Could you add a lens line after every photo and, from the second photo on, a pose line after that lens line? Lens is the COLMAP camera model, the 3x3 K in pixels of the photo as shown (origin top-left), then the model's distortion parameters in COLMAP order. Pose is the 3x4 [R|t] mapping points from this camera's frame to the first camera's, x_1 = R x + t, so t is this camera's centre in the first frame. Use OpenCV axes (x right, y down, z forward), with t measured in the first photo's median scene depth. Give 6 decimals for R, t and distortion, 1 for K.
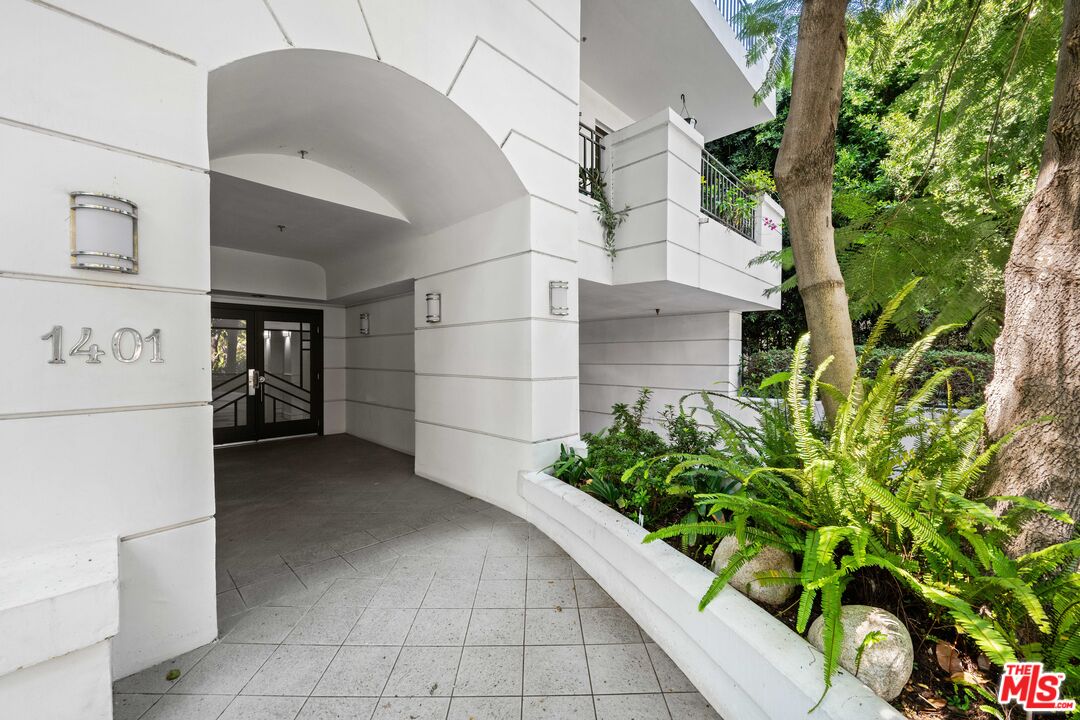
lens RADIAL K [[435.0, 0, 540.0], [0, 435.0, 360.0], [0, 0, 1]] dist [-0.000189, 0.000013]
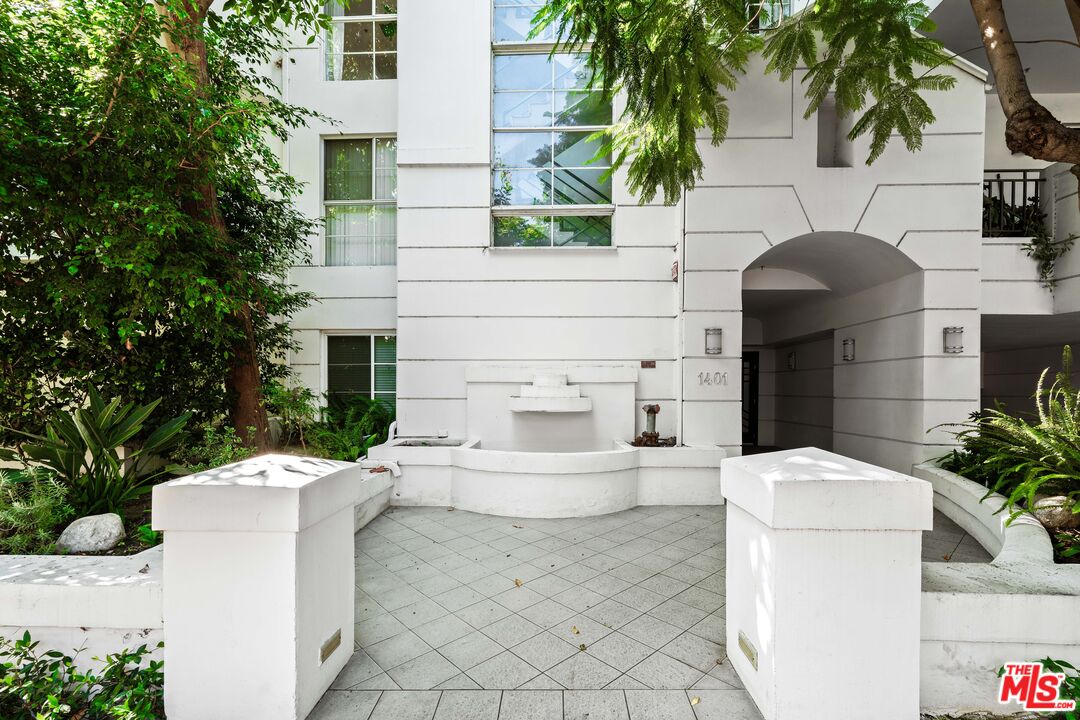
lens RADIAL K [[492.9, 0, 540.0], [0, 492.9, 396.6], [0, 0, 1]] dist [-0.001628, -0.000630]
pose [[0.674730, 0.012280, -0.737962, 0.277795], [-0.010773, 0.999919, 0.006790, 0.031548], [0.737986, 0.003369, 0.674808, -0.868467]]
